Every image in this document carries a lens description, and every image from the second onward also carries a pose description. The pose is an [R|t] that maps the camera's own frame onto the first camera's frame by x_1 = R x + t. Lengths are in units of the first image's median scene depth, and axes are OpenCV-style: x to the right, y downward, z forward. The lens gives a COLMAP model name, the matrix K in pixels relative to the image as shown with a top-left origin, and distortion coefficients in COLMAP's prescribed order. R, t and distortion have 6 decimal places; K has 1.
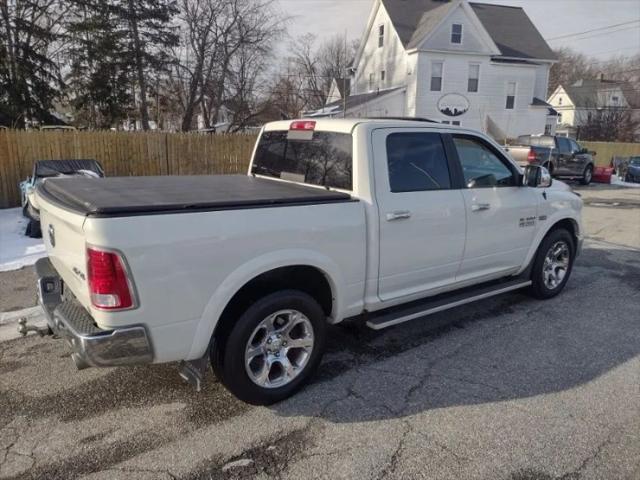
lens RADIAL K [[485.1, 0, 319.9], [0, 485.1, 235.2], [0, 0, 1]] dist [0.047428, -0.062070]
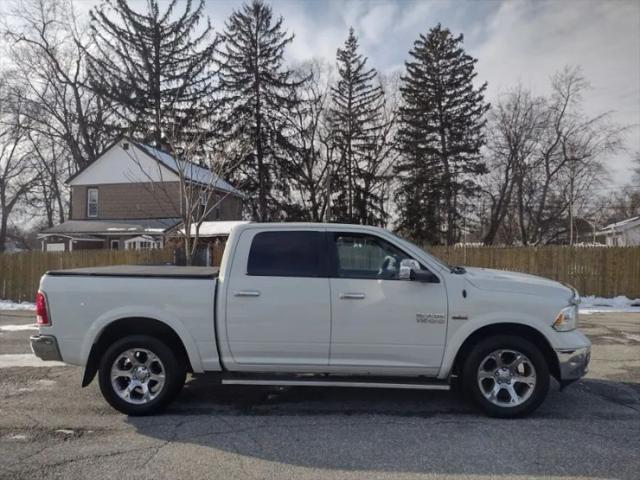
lens RADIAL K [[485.1, 0, 319.5], [0, 485.1, 238.8], [0, 0, 1]] dist [0.047428, -0.062070]
pose [[0.770055, -0.028842, -0.637325, 0.978691], [-0.124033, 0.973148, -0.193905, 0.036318], [0.625804, 0.228367, 0.745800, 0.111368]]
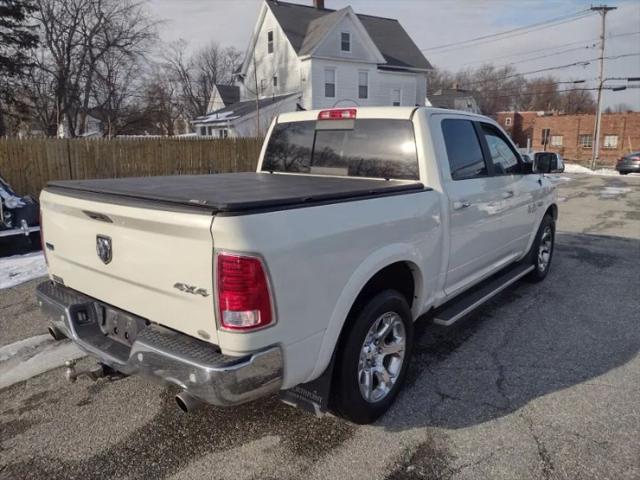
lens RADIAL K [[485.1, 0, 320.6], [0, 485.1, 235.9], [0, 0, 1]] dist [0.047428, -0.062070]
pose [[0.966649, -0.066897, 0.247212, -0.301471], [0.070818, 0.997465, -0.006994, 0.007601], [-0.246117, 0.024267, 0.968936, 0.117725]]
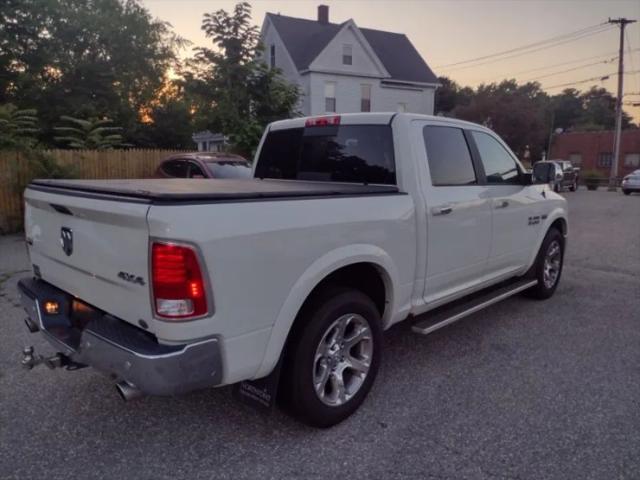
lens RADIAL K [[485.1, 0, 323.8], [0, 485.1, 233.8], [0, 0, 1]] dist [0.047428, -0.062070]
pose [[0.983549, -0.034798, 0.177258, -0.201983], [0.045389, 0.997396, -0.056051, 0.040564], [-0.174846, 0.063175, 0.982567, 0.095392]]
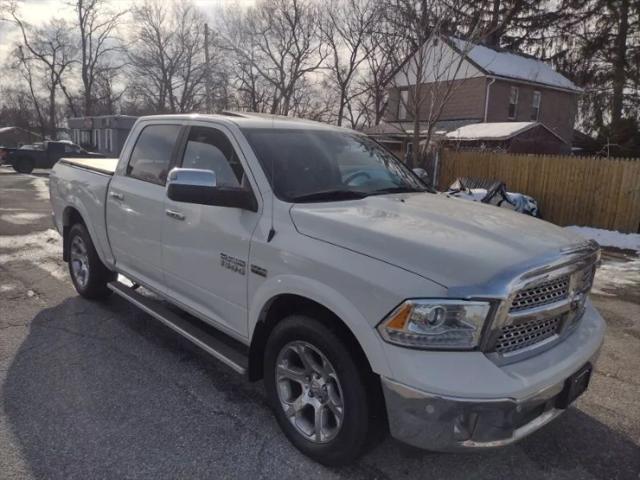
lens RADIAL K [[491.1, 0, 327.3], [0, 491.1, 242.9], [0, 0, 1]] dist [-0.003887, -0.000435]
pose [[0.136255, 0.182385, -0.973740, 1.161232], [-0.251460, 0.957084, 0.144078, -0.193042], [0.958229, 0.225226, 0.176270, 1.110176]]
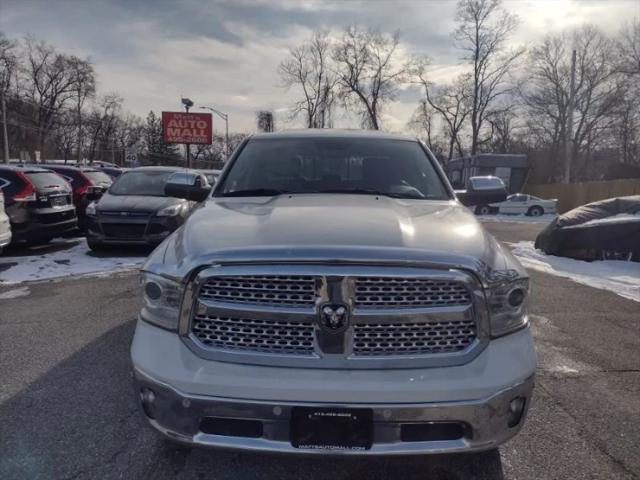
lens RADIAL K [[485.1, 0, 318.8], [0, 485.1, 243.2], [0, 0, 1]] dist [0.047428, -0.062070]
pose [[-0.607618, 0.087334, -0.789413, 1.001569], [-0.191700, 0.948423, 0.252479, -0.288605], [0.770747, 0.304741, -0.559537, 1.731172]]
